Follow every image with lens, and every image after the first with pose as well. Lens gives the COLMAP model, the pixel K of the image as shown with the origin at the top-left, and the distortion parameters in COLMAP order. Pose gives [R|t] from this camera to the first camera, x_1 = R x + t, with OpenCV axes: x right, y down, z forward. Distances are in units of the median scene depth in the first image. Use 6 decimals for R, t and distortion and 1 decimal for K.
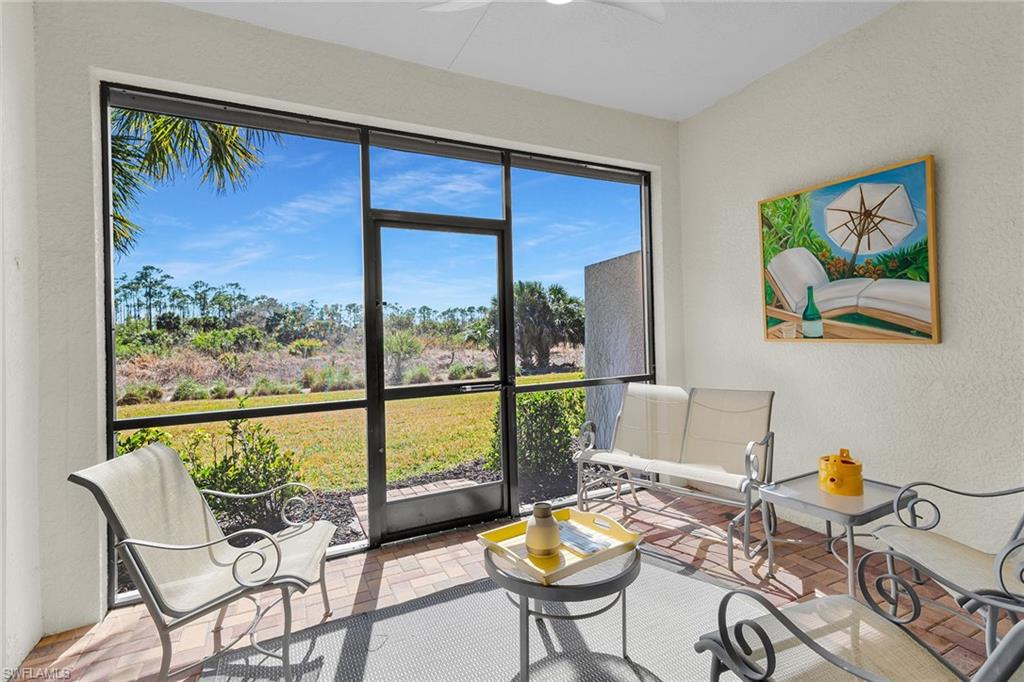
lens RADIAL K [[471.9, 0, 514.3], [0, 471.9, 330.5], [0, 0, 1]] dist [0.009996, -0.000285]
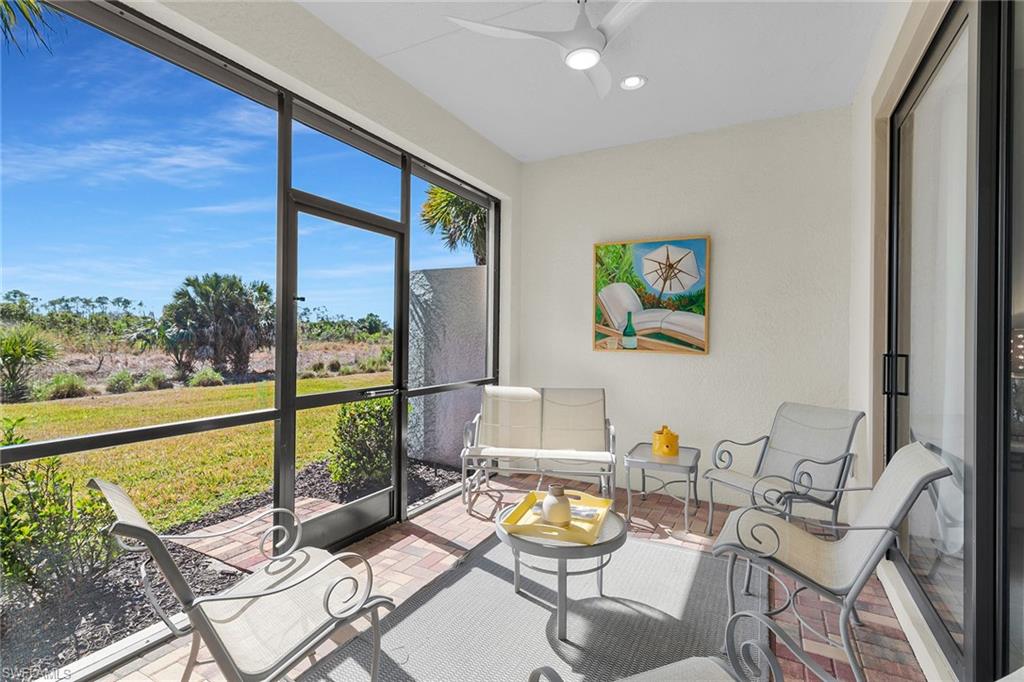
lens RADIAL K [[474.8, 0, 508.0], [0, 474.8, 333.6], [0, 0, 1]] dist [0.001017, 0.000079]
pose [[0.825722, 0.040986, 0.562586, -0.443366], [-0.036790, 0.999146, -0.018793, 0.009513], [-0.562876, -0.005180, 0.826525, 0.053495]]
